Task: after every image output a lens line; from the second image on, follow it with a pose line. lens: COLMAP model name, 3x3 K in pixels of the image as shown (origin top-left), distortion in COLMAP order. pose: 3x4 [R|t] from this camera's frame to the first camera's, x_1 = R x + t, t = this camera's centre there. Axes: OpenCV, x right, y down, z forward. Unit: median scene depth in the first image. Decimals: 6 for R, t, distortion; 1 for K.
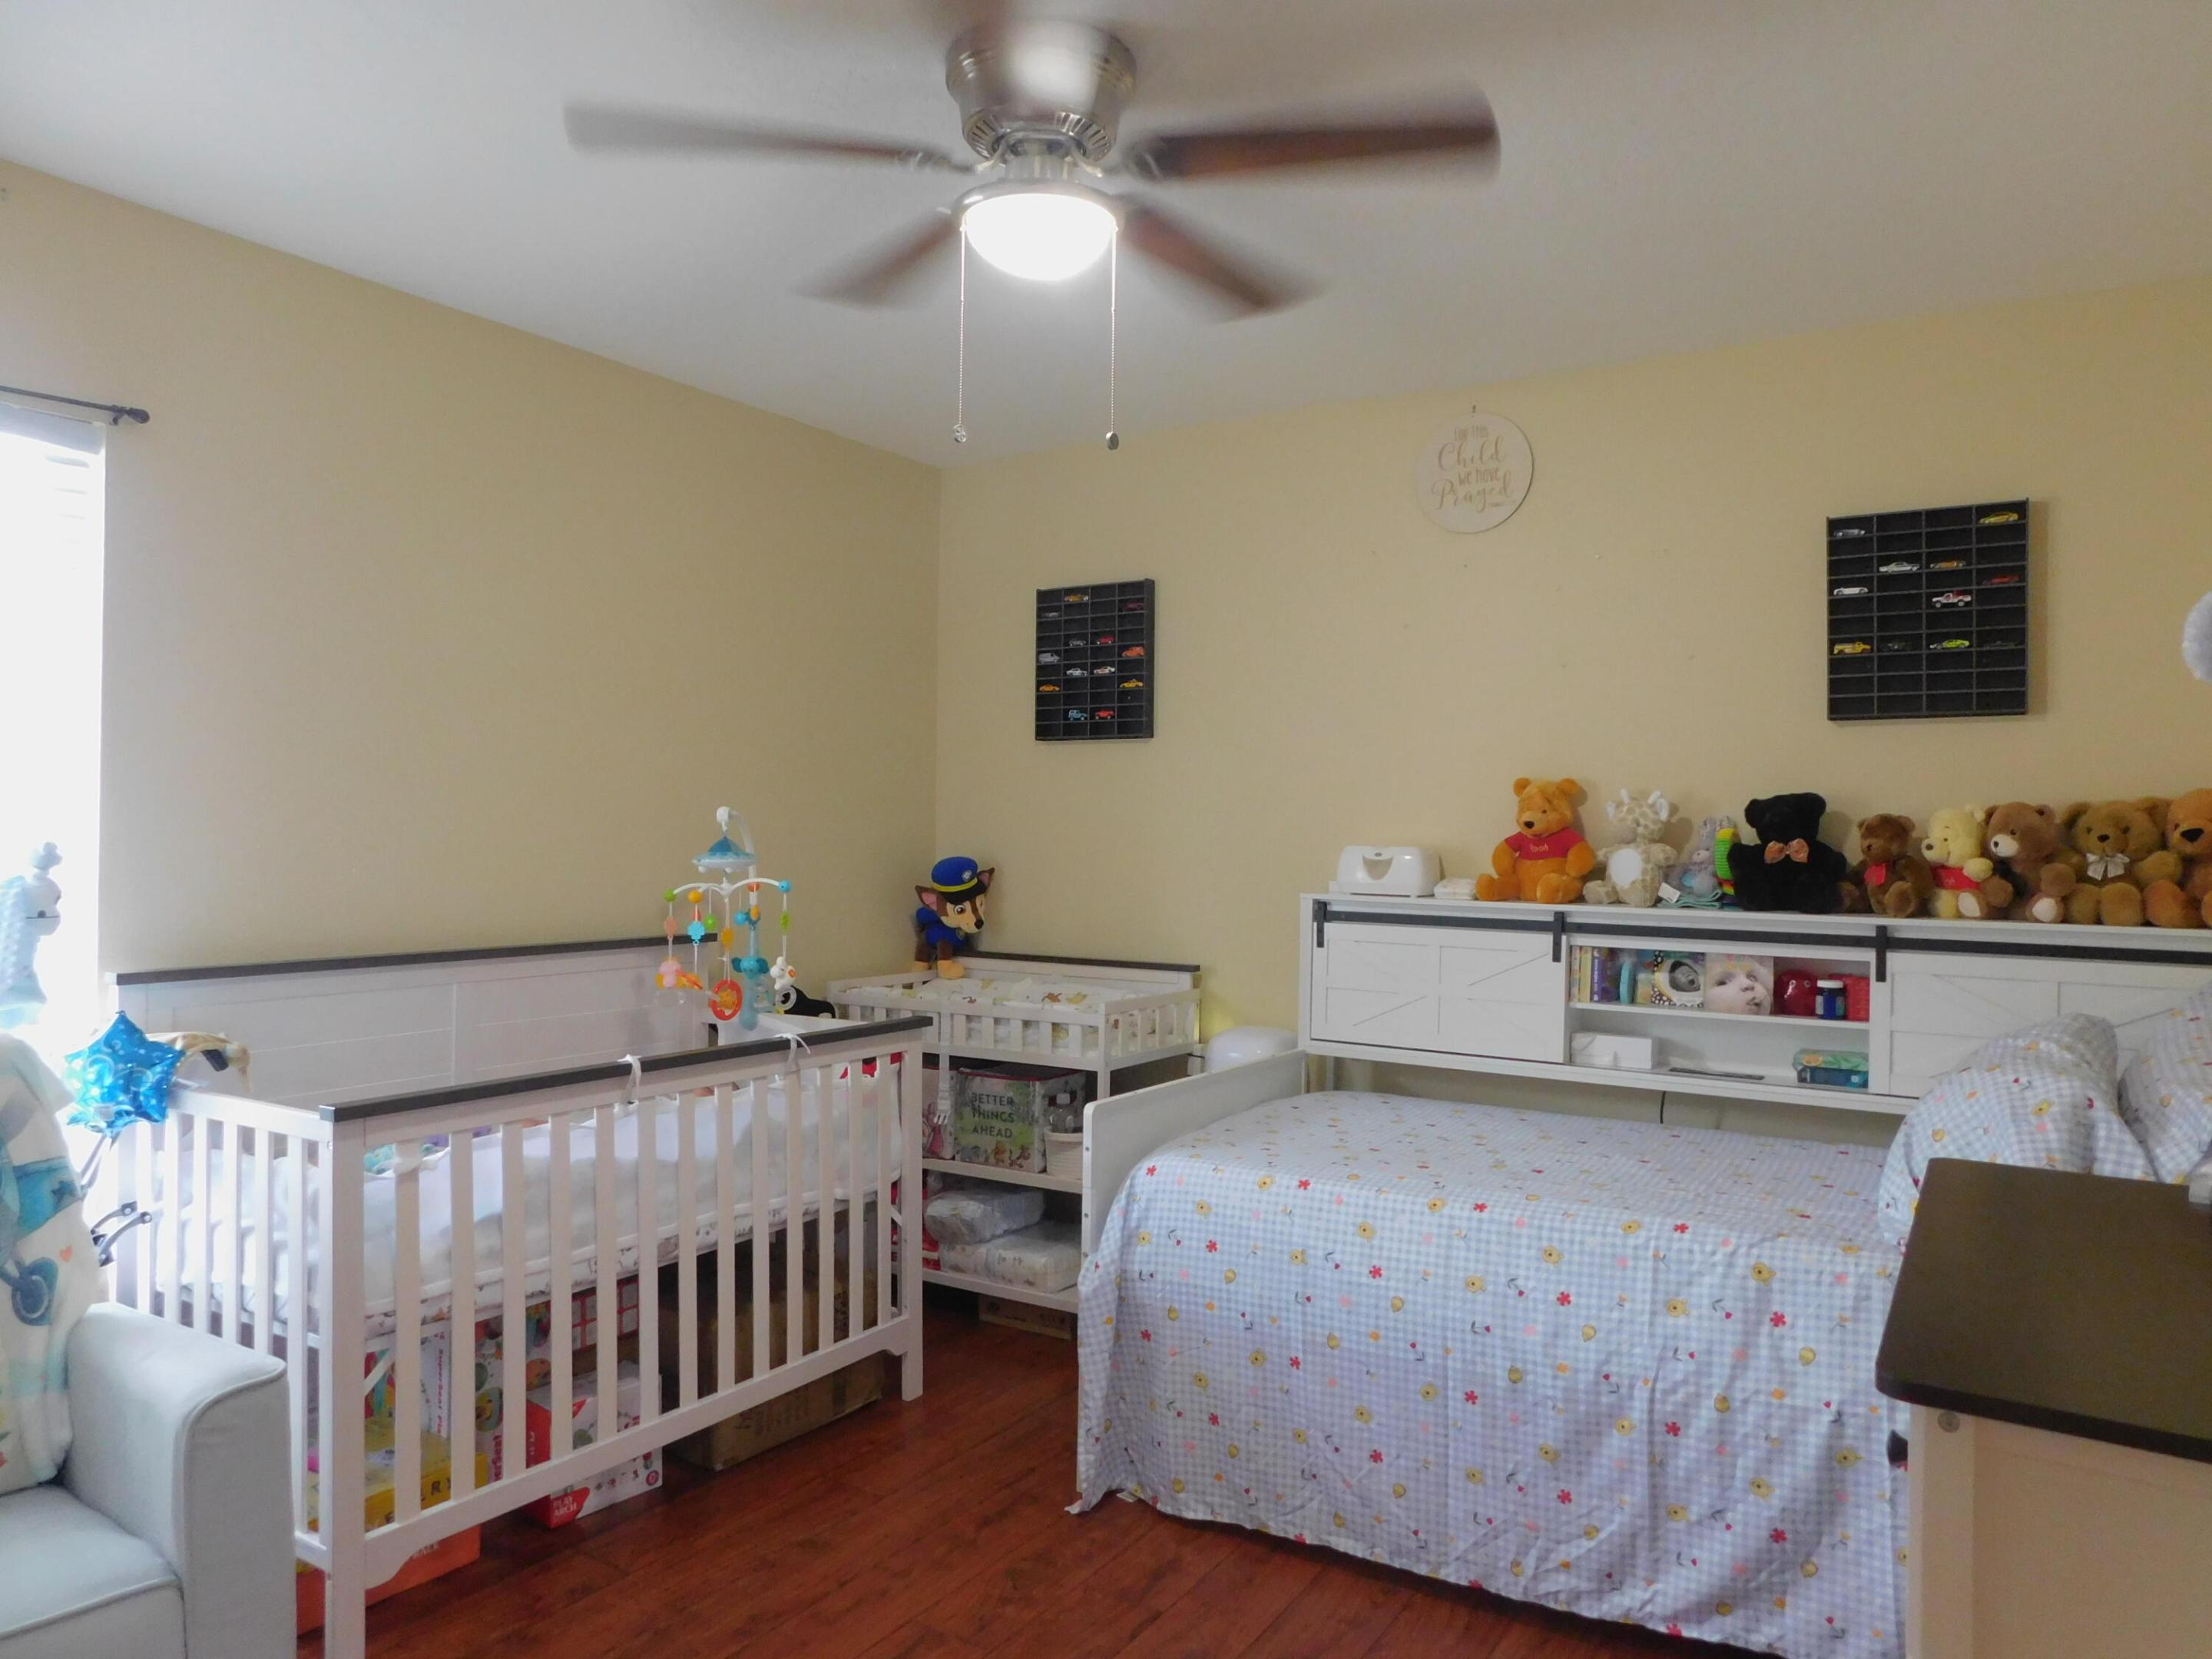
lens RADIAL K [[1455.5, 0, 1112.8], [0, 1455.5, 824.8], [0, 0, 1]] dist [-0.075274, 0.058754]
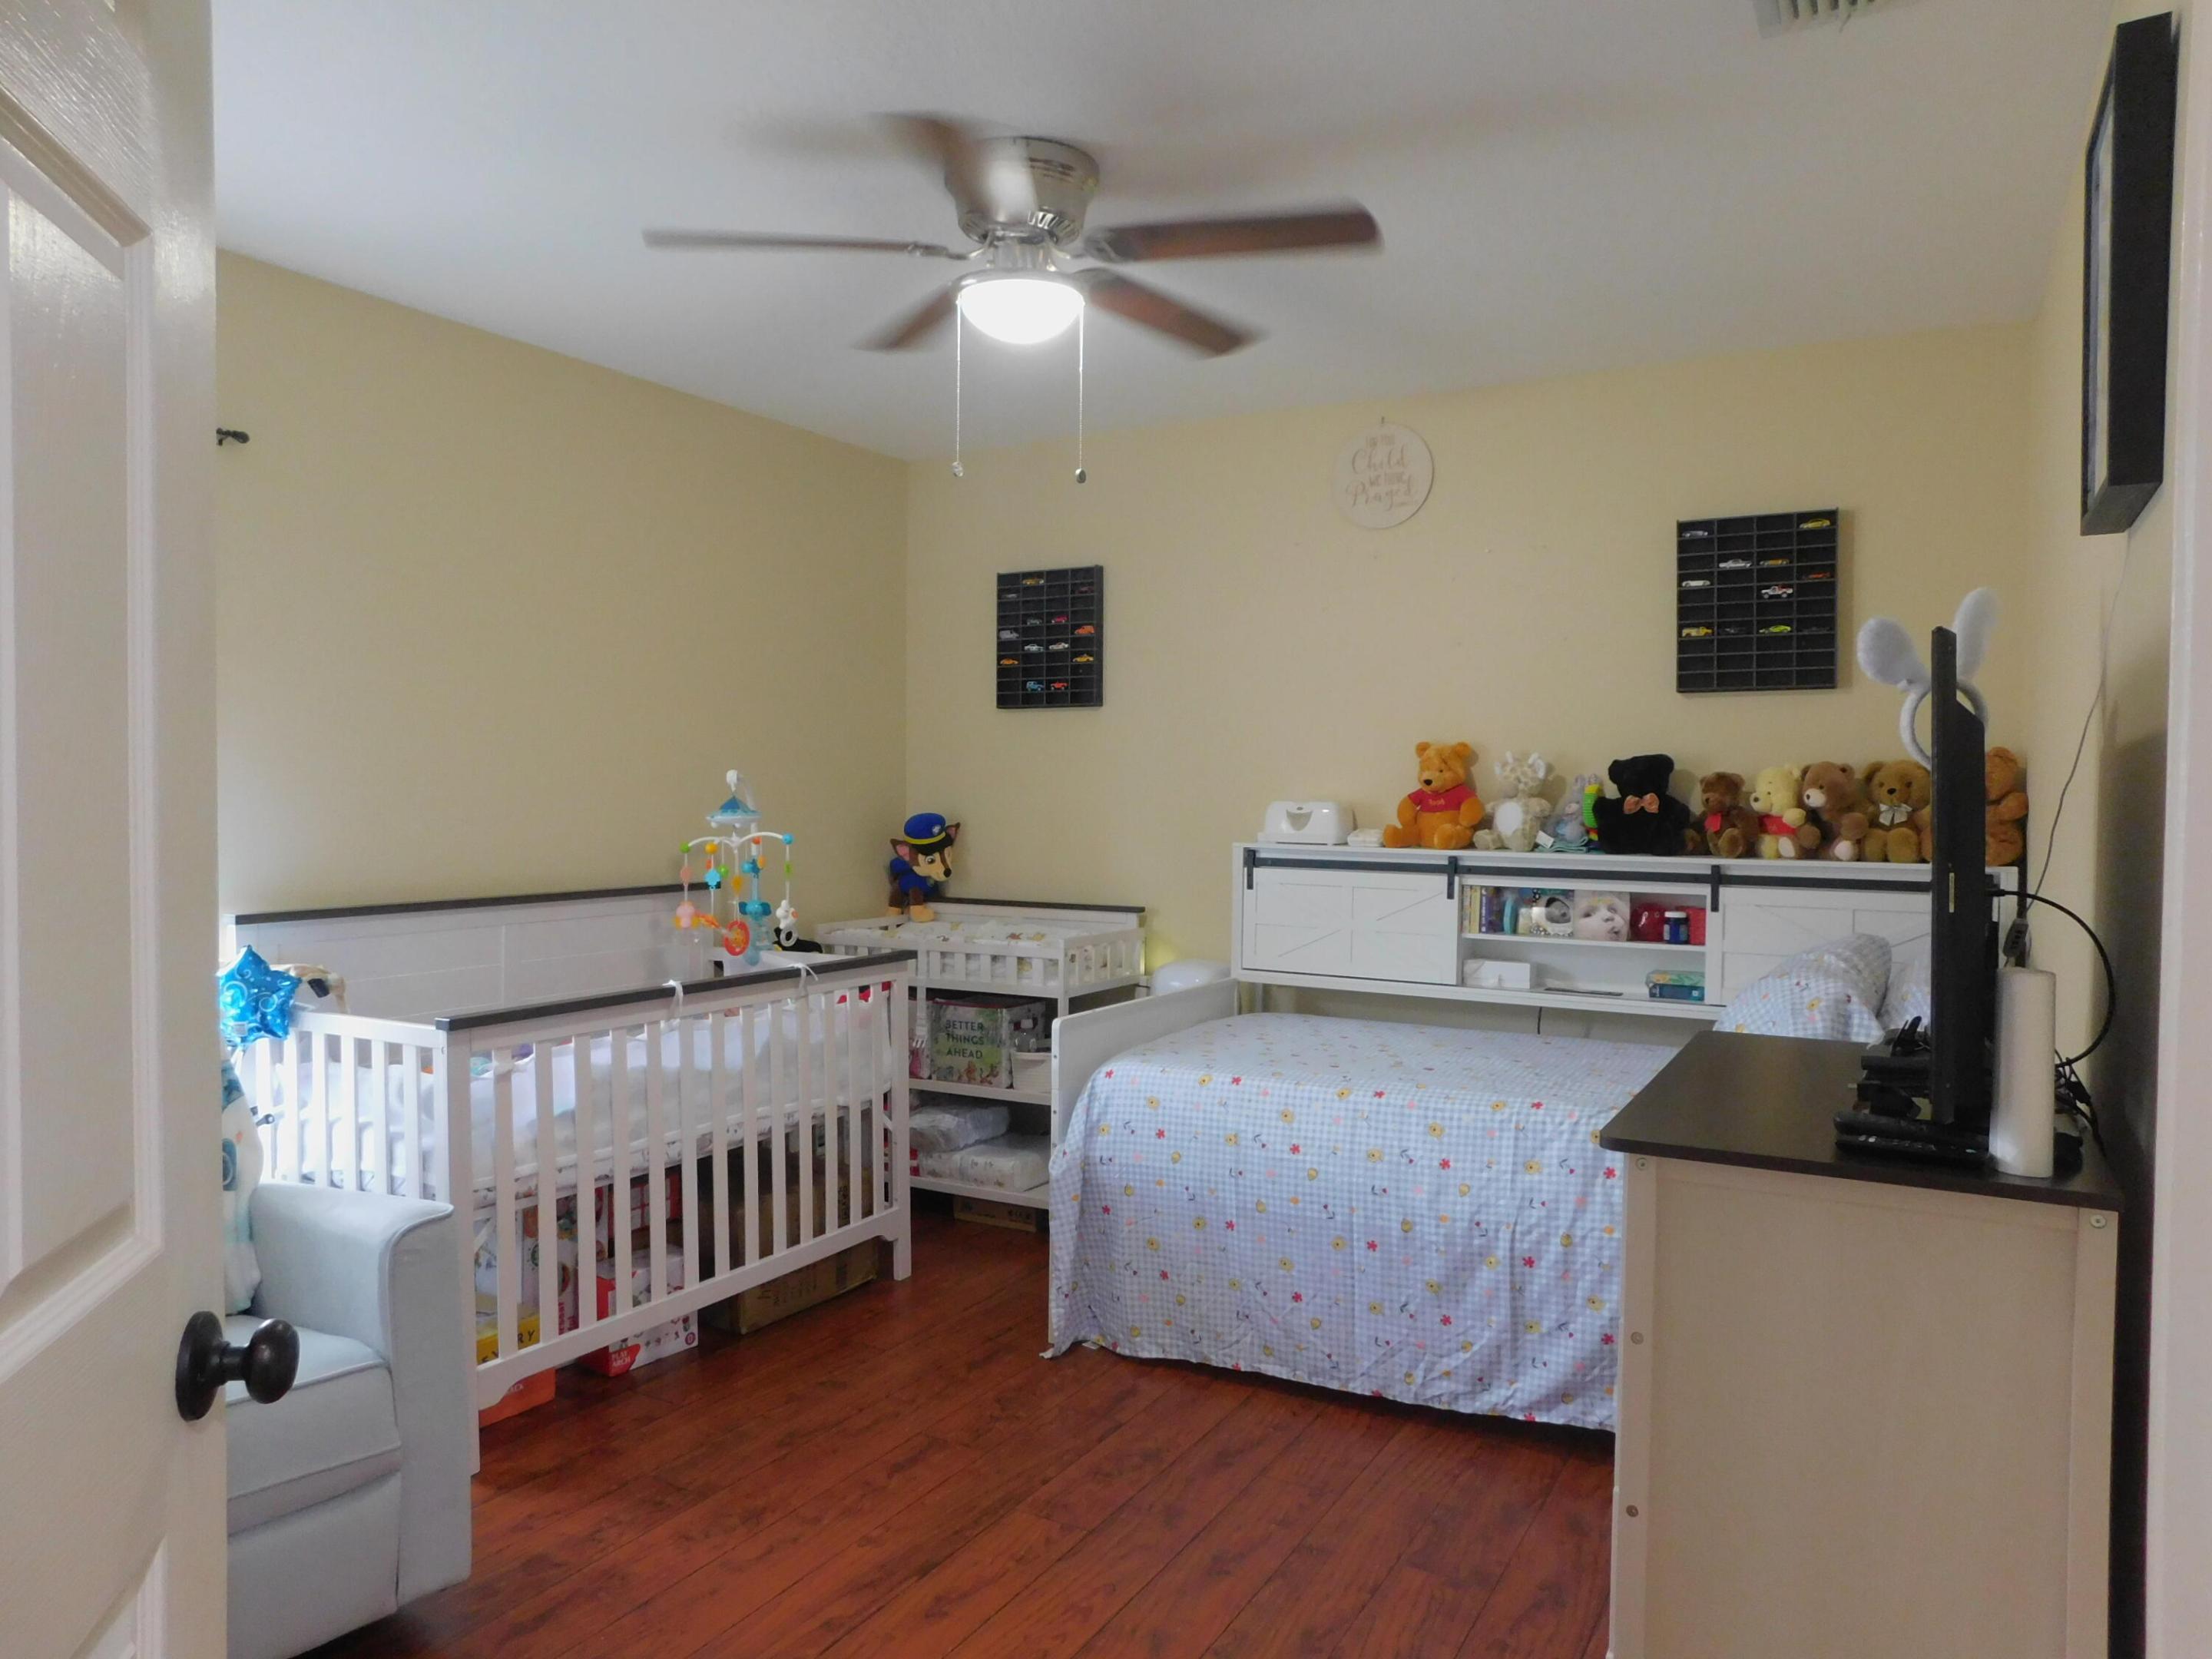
lens RADIAL K [[1455.3, 0, 1113.8], [0, 1455.3, 821.8], [0, 0, 1]] dist [-0.074052, 0.056737]
pose [[0.998927, -0.006420, 0.045861, -0.023019], [0.005183, 0.999621, 0.027046, -0.001233], [-0.046017, -0.026780, 0.998582, -0.188729]]
